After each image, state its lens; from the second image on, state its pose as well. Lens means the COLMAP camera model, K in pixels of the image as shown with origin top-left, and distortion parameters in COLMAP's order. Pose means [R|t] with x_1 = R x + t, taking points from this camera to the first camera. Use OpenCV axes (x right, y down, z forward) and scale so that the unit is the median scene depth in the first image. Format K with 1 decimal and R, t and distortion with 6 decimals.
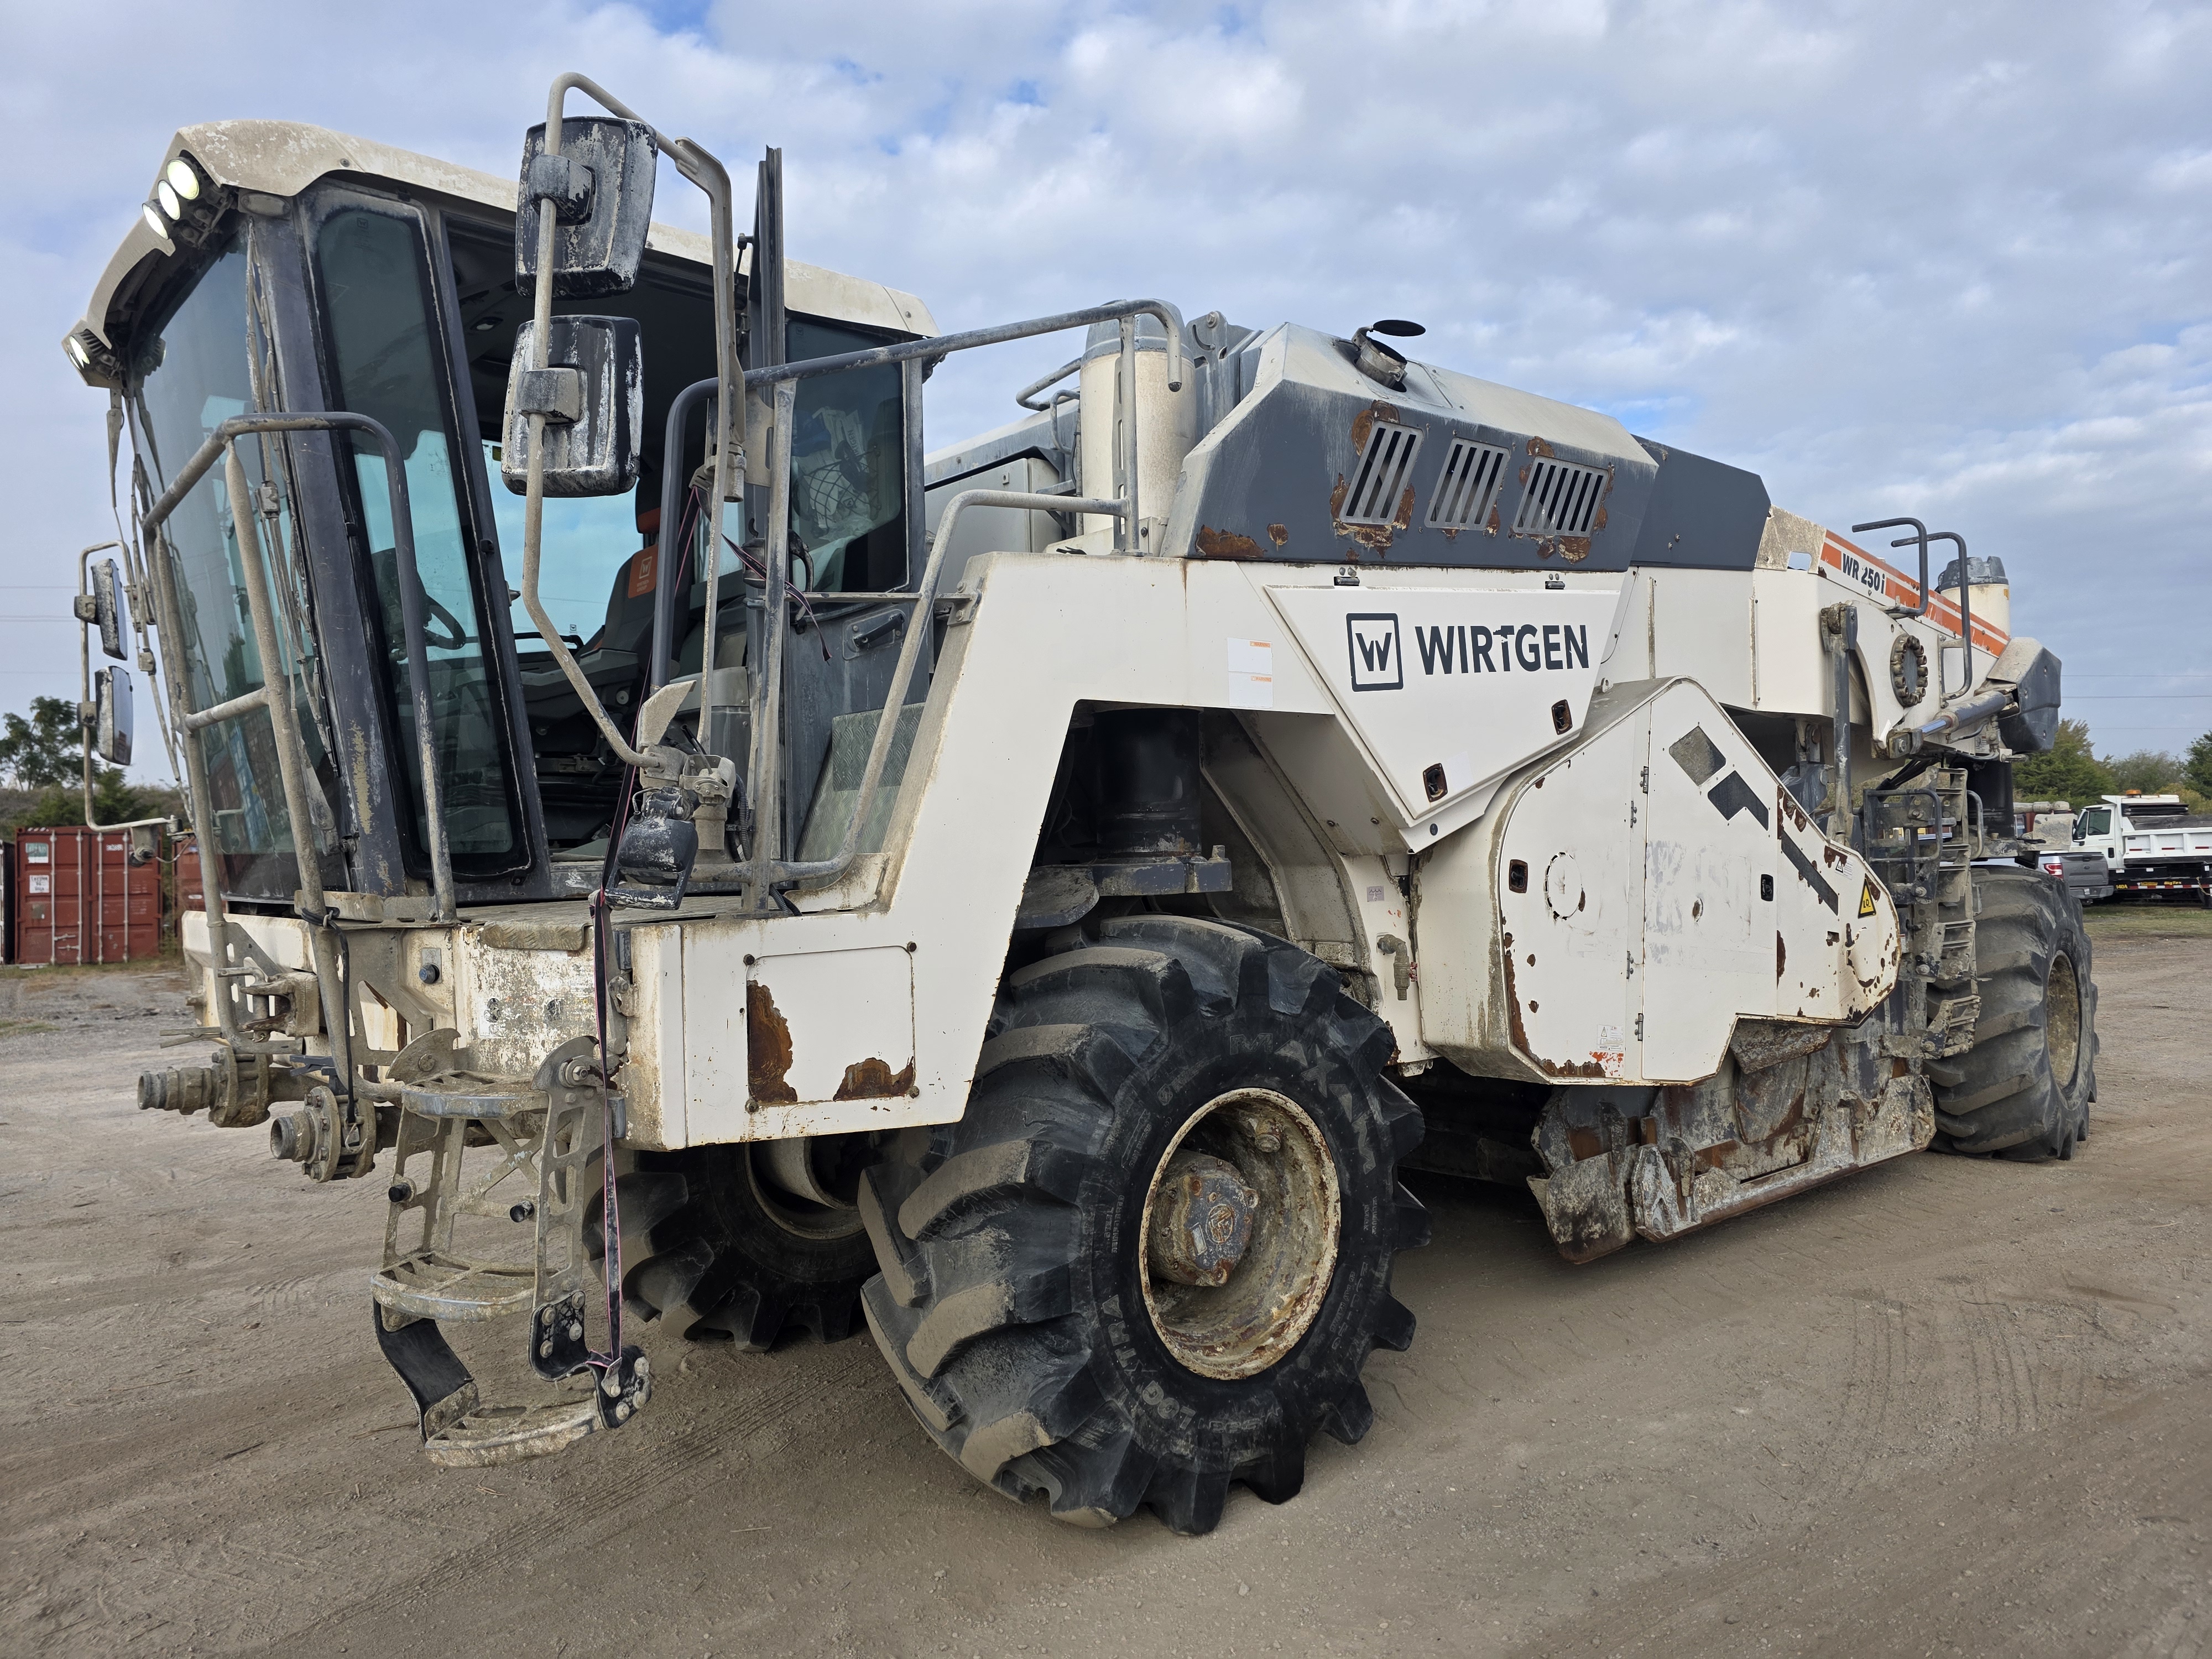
lens RADIAL K [[1542.3, 0, 1106.0], [0, 1542.3, 829.5], [0, 0, 1]] dist [0.062245, -0.075802]
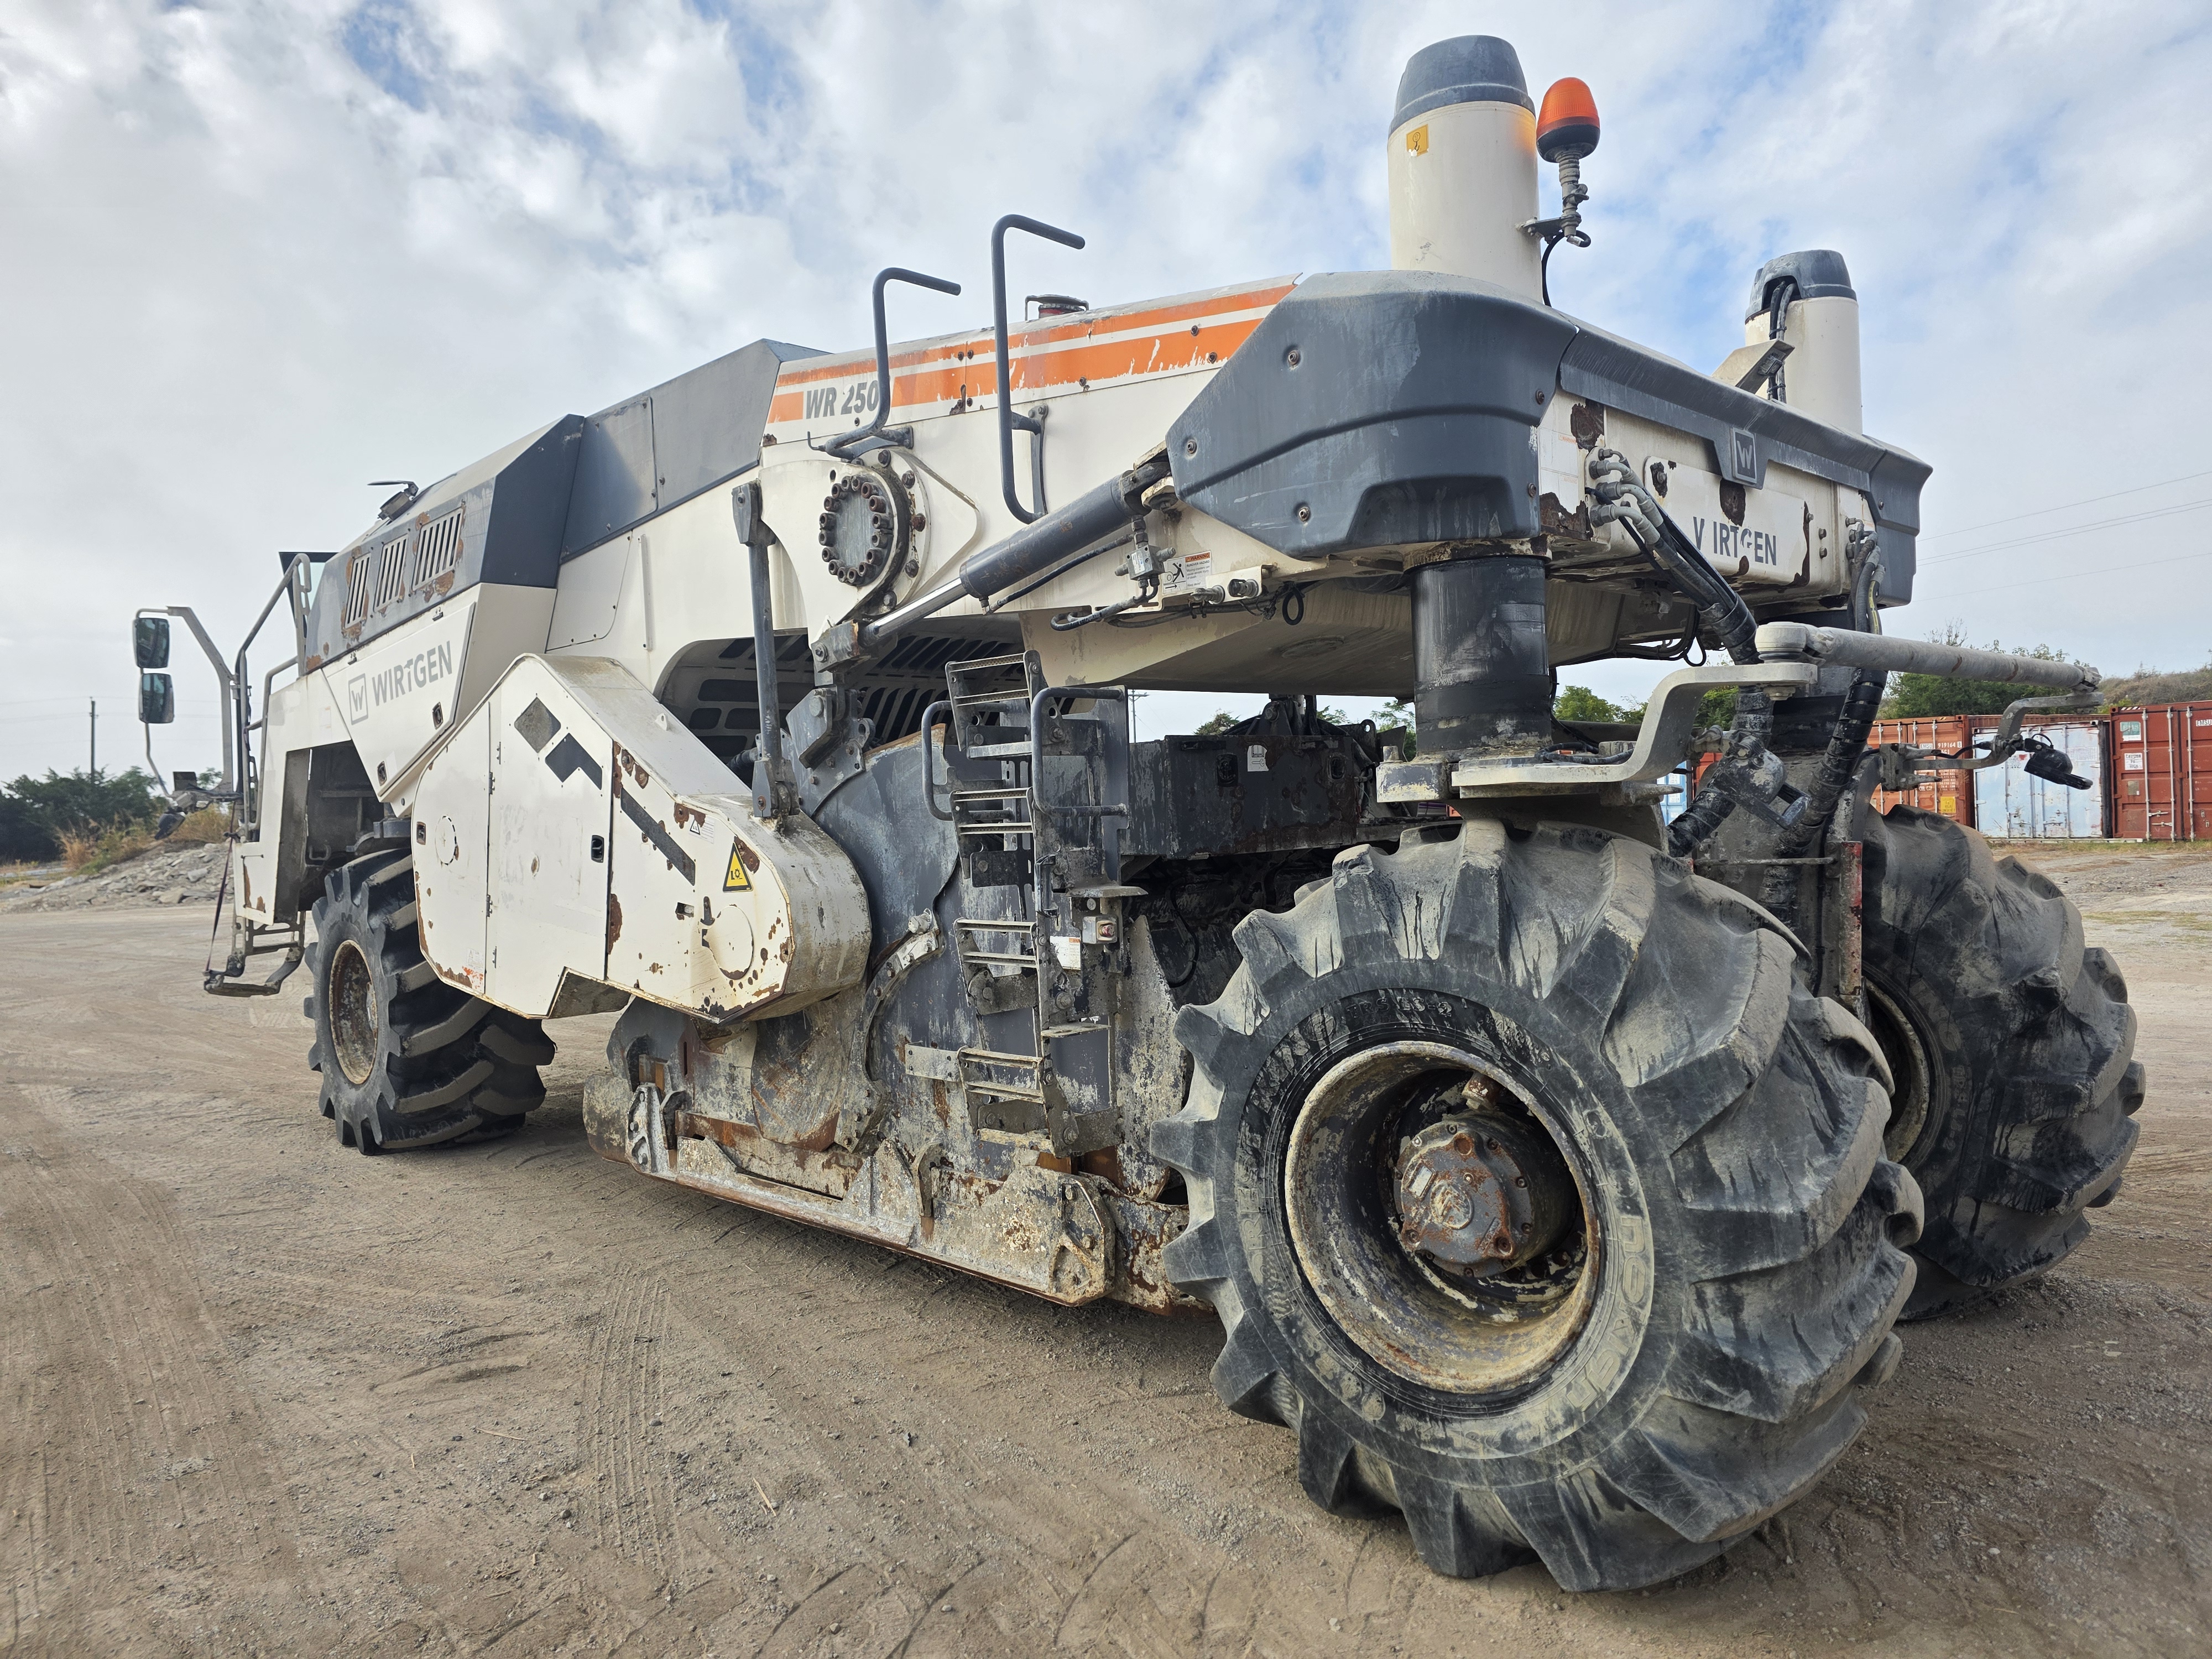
lens RADIAL K [[1542.3, 0, 1106.0], [0, 1542.3, 829.5], [0, 0, 1]] dist [0.062245, -0.075802]
pose [[0.041685, 0.036380, -0.998468, 1.322381], [0.056993, 0.997623, 0.038728, 0.005492], [0.997504, -0.058520, 0.039512, 1.200910]]
